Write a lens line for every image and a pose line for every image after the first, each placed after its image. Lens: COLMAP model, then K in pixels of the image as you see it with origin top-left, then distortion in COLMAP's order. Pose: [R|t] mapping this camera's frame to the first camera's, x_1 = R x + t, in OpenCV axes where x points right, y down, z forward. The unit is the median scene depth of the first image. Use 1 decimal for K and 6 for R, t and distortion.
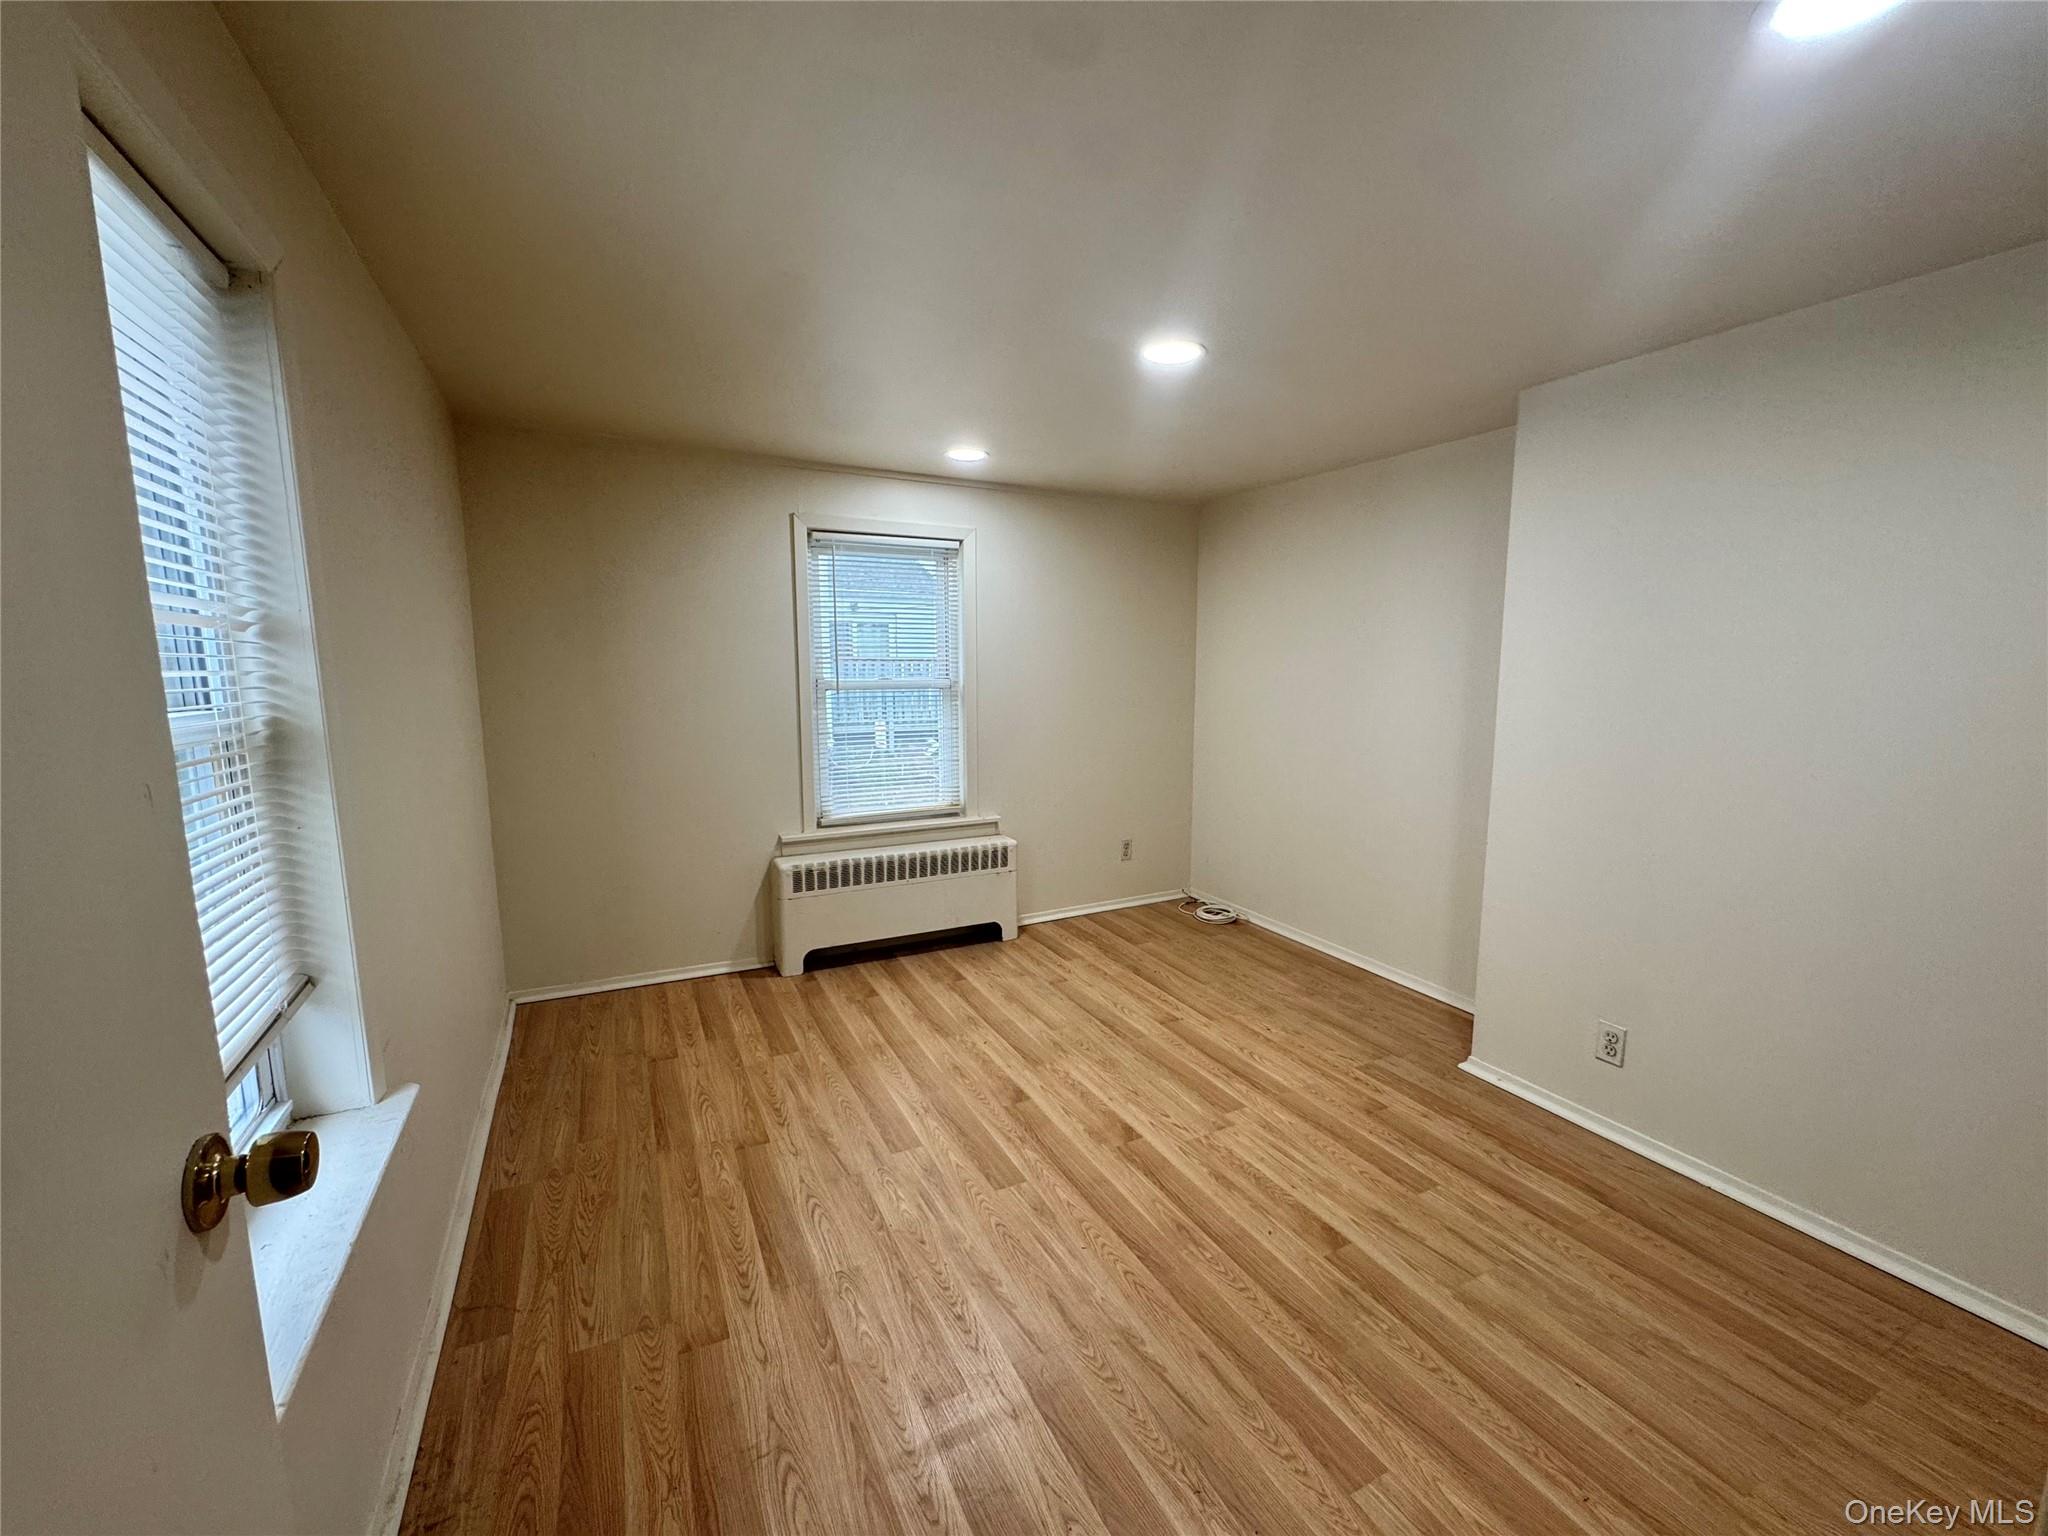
lens RADIAL K [[819.3, 0, 1025.6], [0, 819.3, 770.3], [0, 0, 1]] dist [-0.004418, 0.000051]
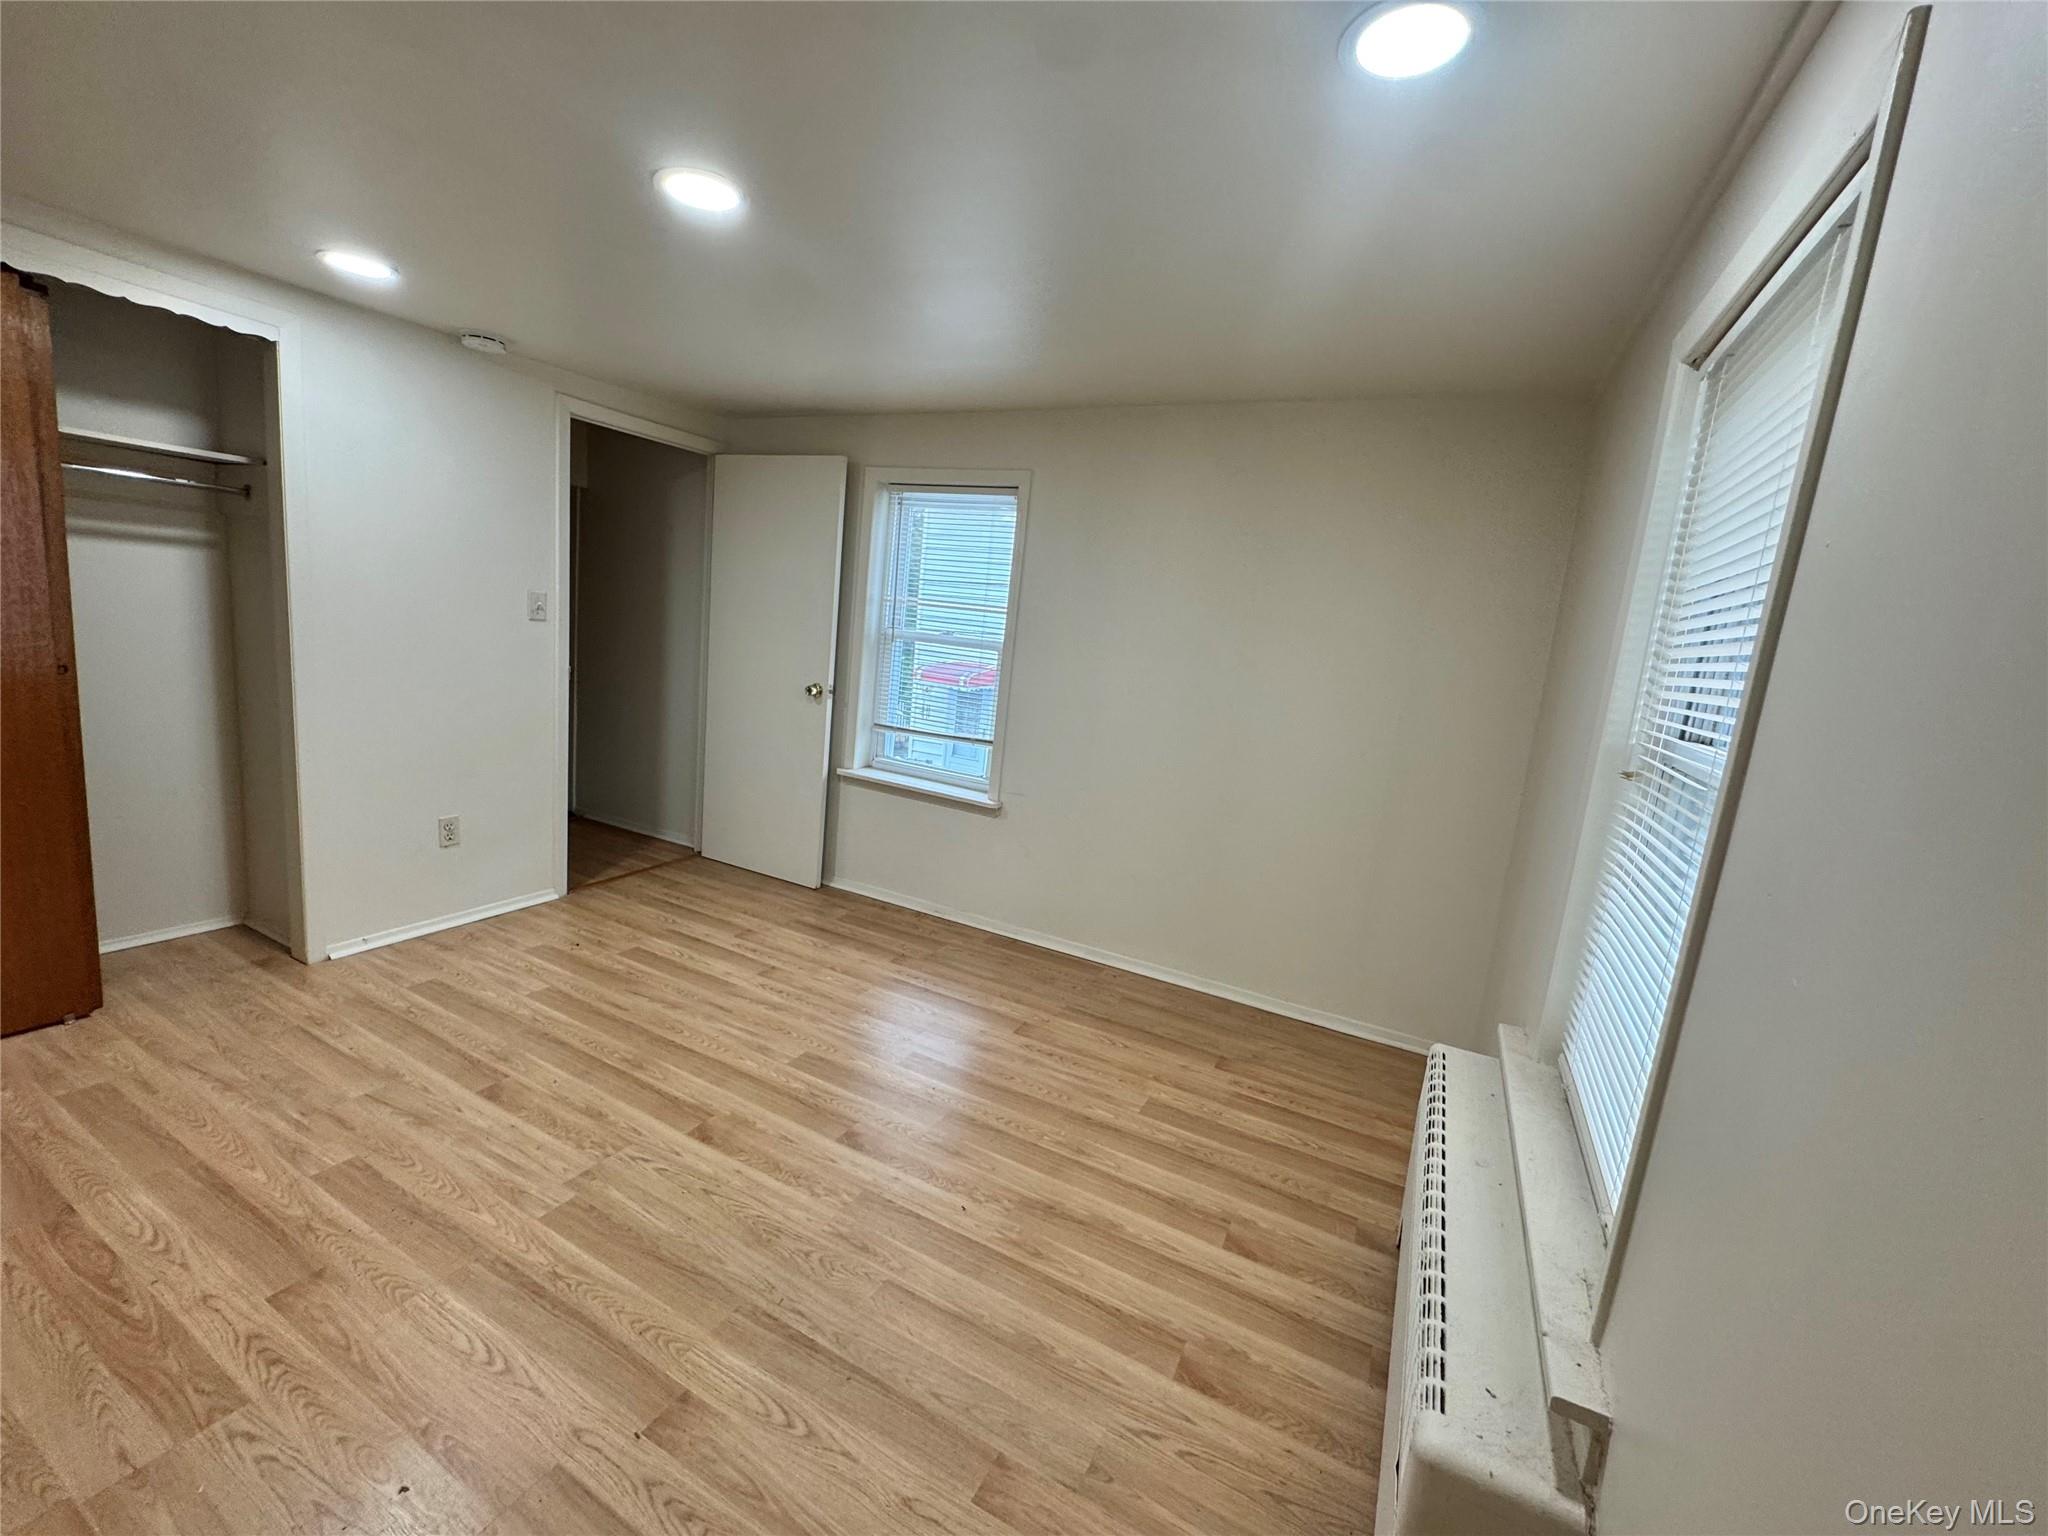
lens RADIAL K [[819.3, 0, 1025.6], [0, 819.3, 770.3], [0, 0, 1]] dist [-0.004418, 0.000051]
pose [[-0.810037, 0.020132, -0.586034, 0.348791], [-0.173857, 0.946227, 0.272816, -0.226108], [0.560013, 0.322877, -0.762978, 1.715635]]
